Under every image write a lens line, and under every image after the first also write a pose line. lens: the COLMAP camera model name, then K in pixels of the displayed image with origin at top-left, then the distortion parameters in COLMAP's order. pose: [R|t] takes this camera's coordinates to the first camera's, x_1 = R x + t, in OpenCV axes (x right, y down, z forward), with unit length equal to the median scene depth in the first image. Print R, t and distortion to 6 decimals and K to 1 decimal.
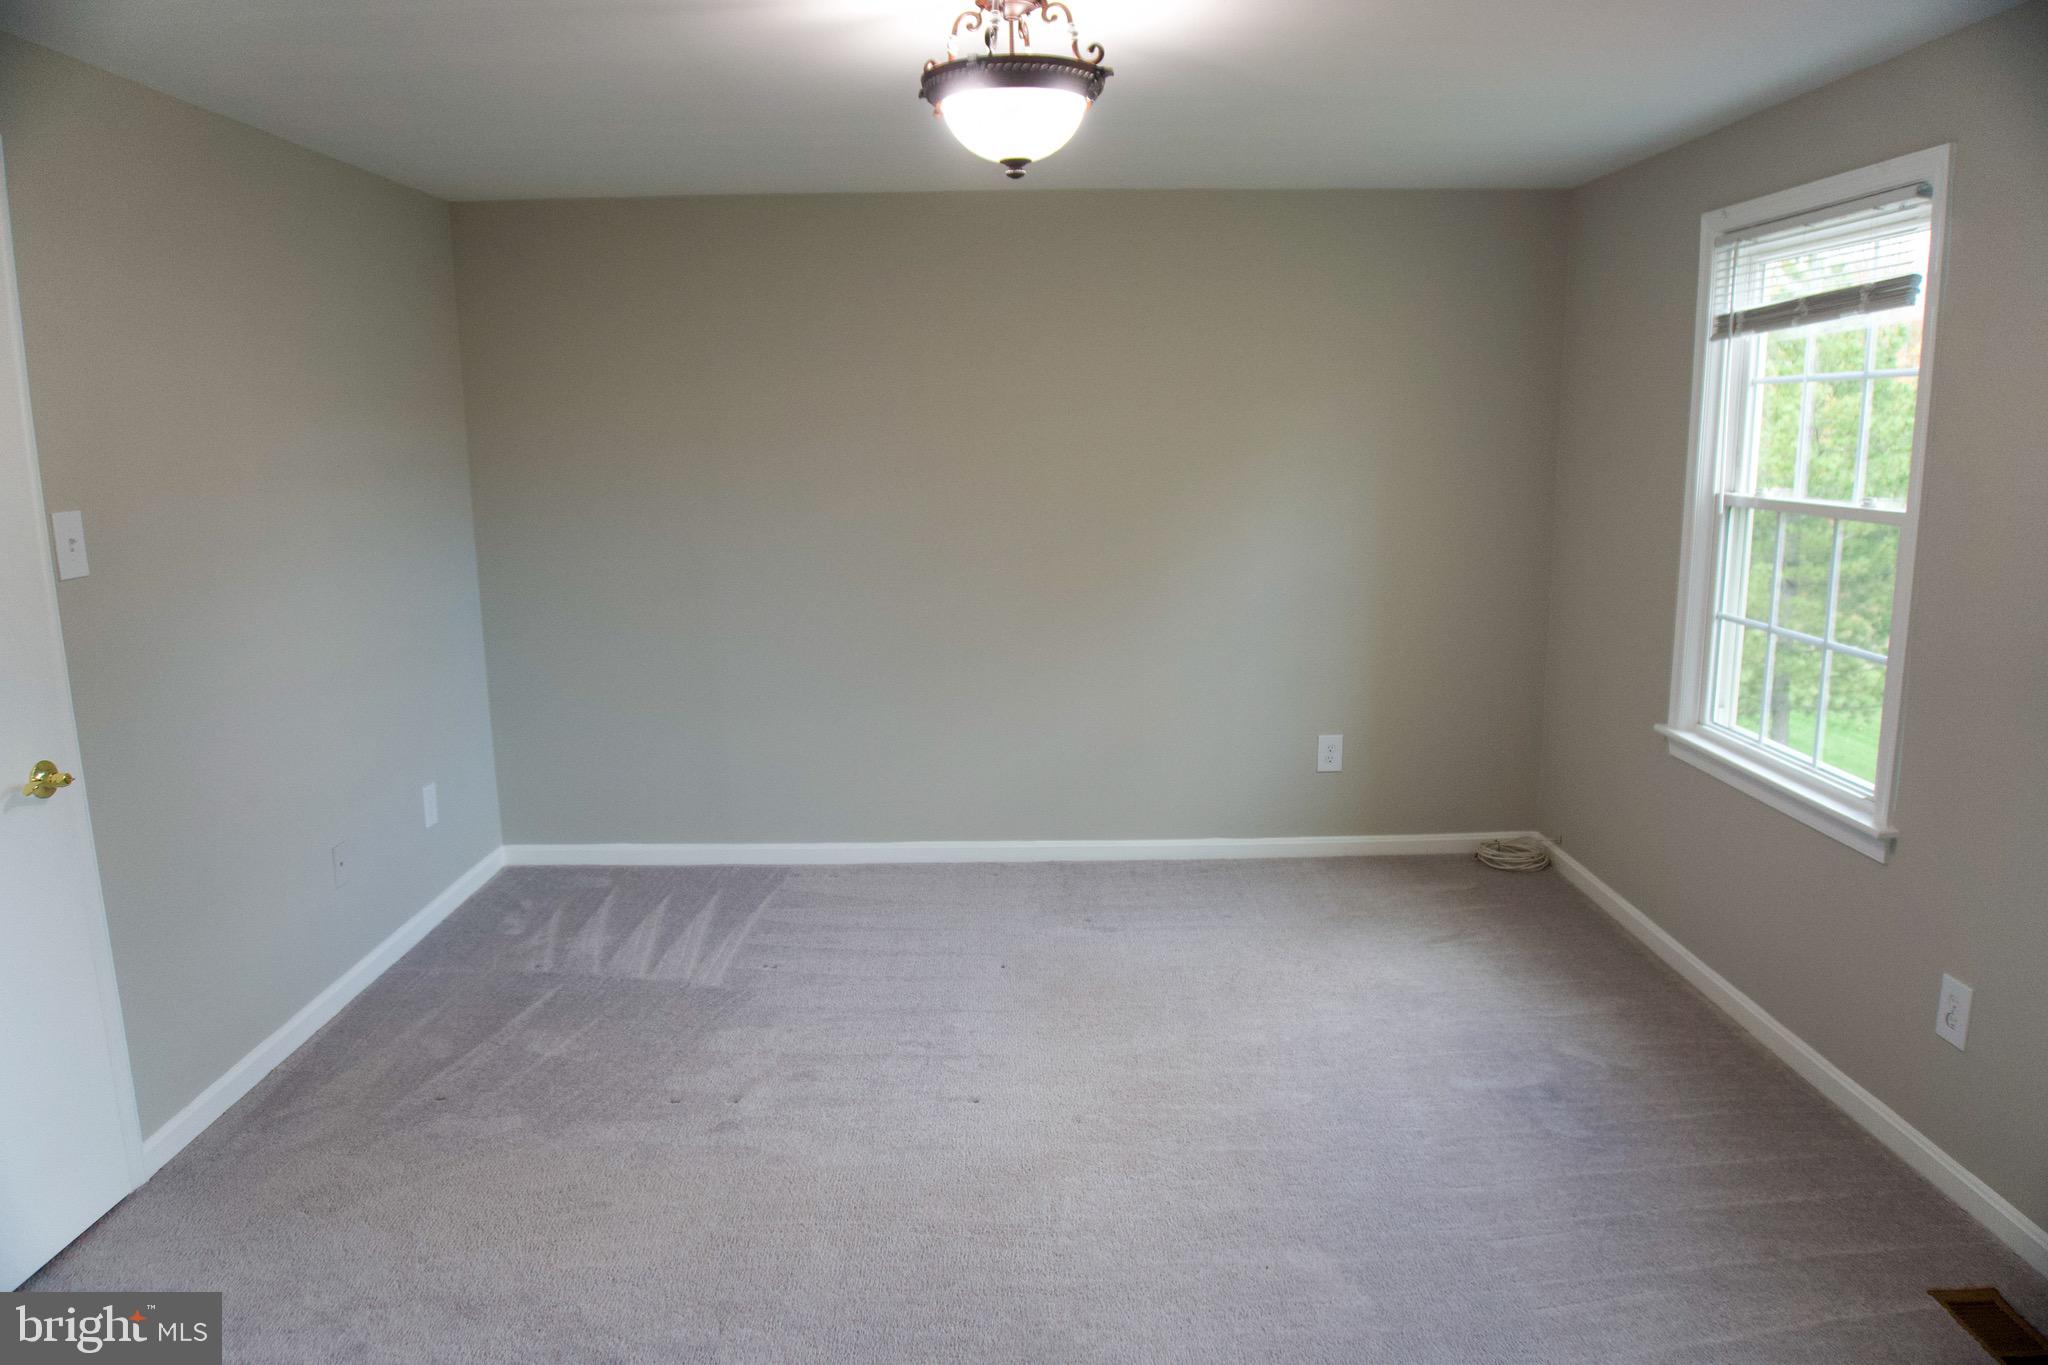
lens RADIAL K [[1379.2, 0, 1008.0], [0, 1379.2, 692.1], [0, 0, 1]] dist [-0.049500, -0.002916]
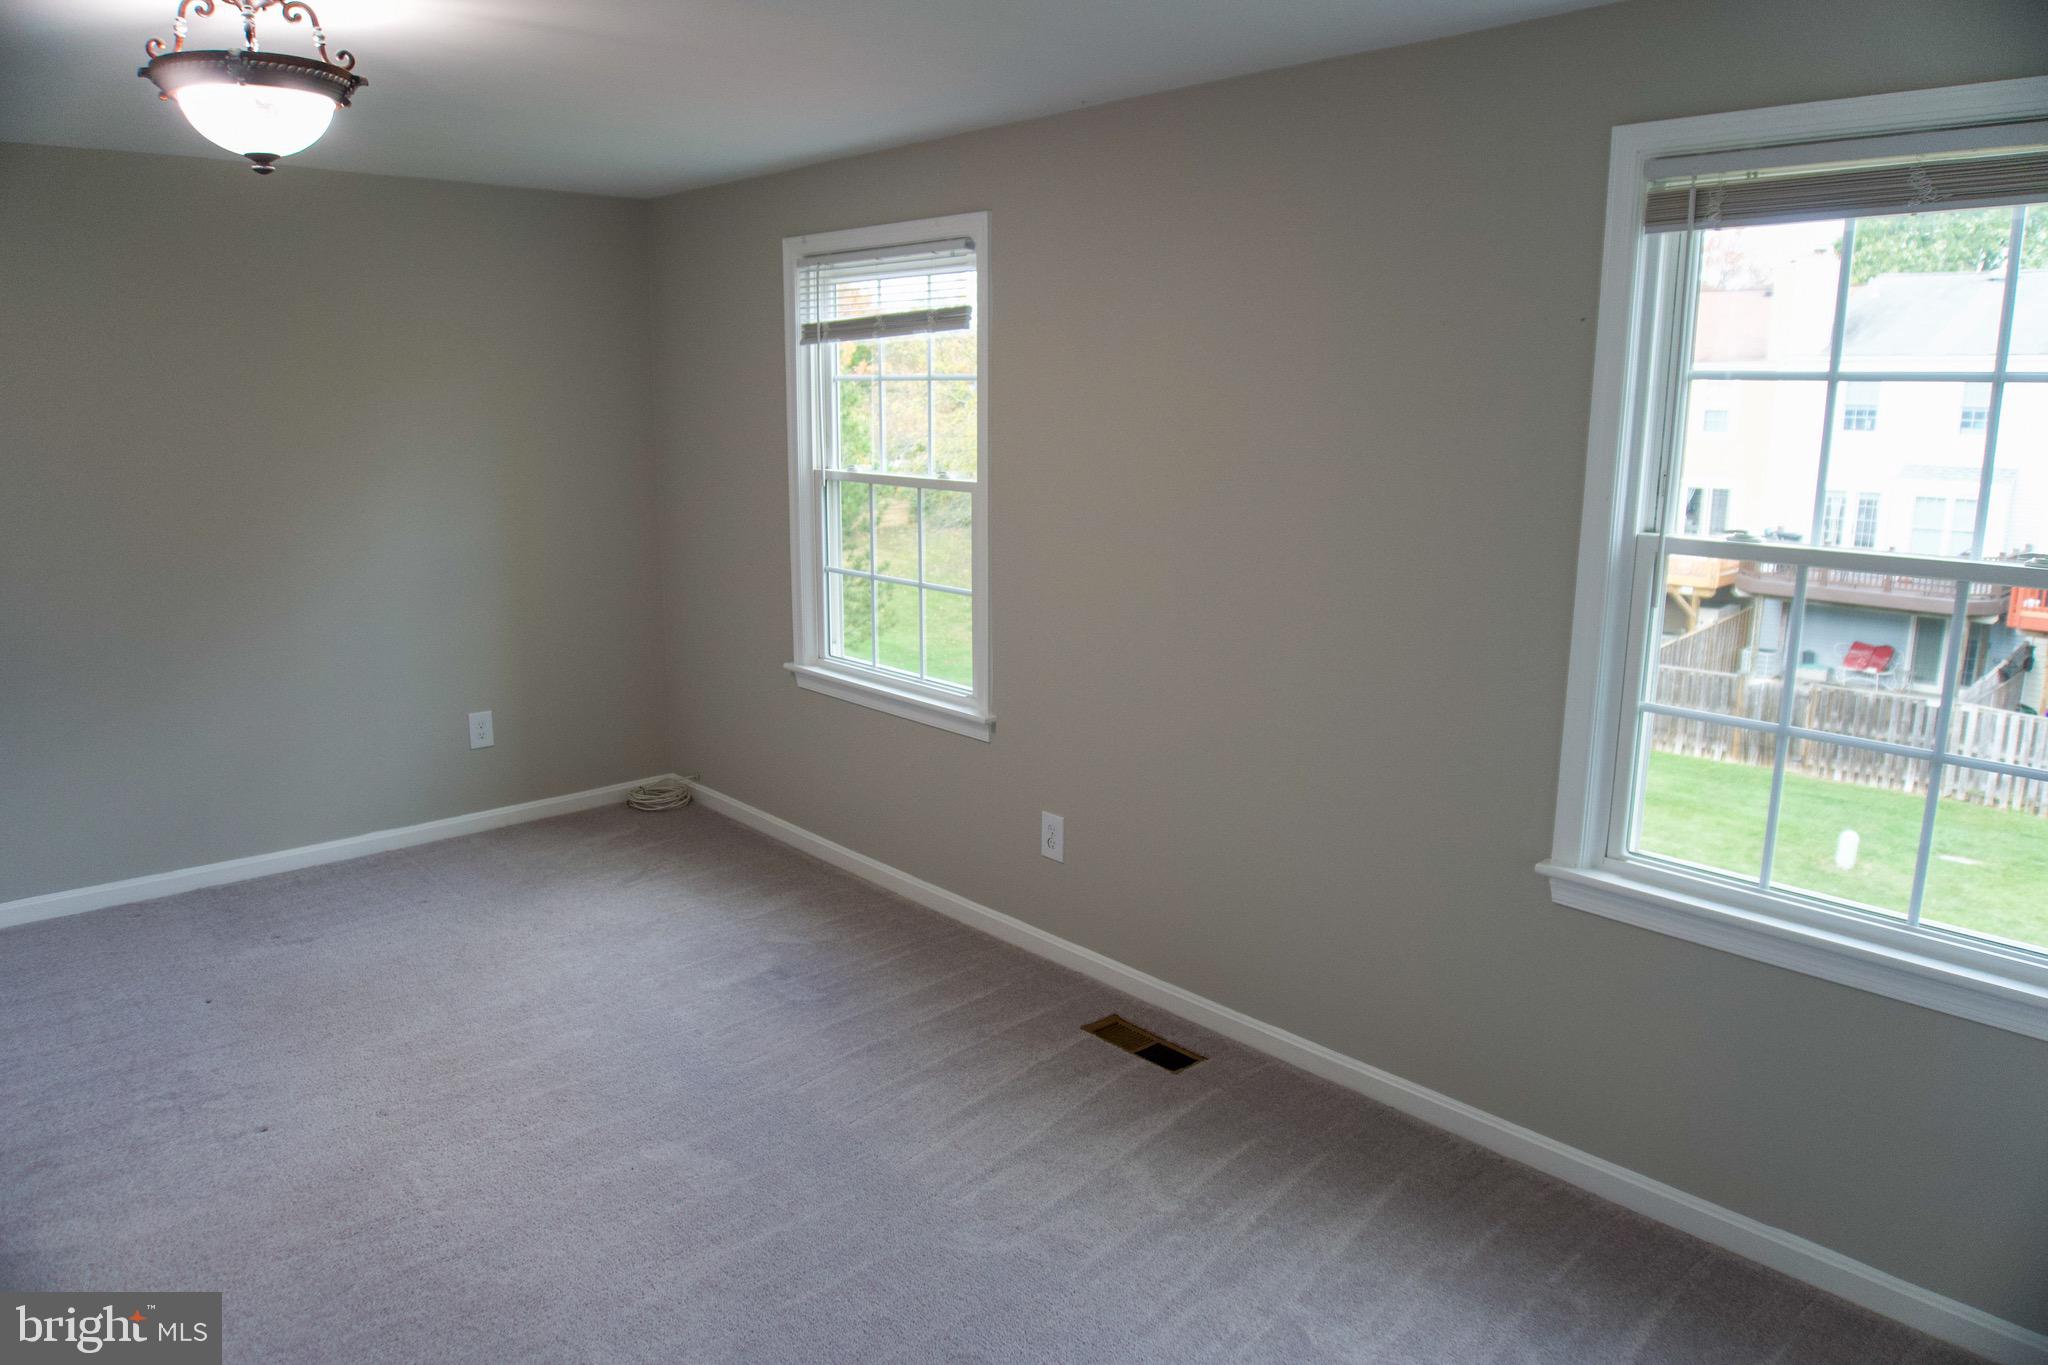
lens RADIAL K [[1379.2, 0, 1008.0], [0, 1379.2, 692.1], [0, 0, 1]] dist [-0.049500, -0.002916]
pose [[0.749829, -0.123305, 0.650040, -0.211362], [0.110199, 0.992032, 0.061061, -0.004423], [-0.652390, 0.025848, 0.757443, -0.057379]]
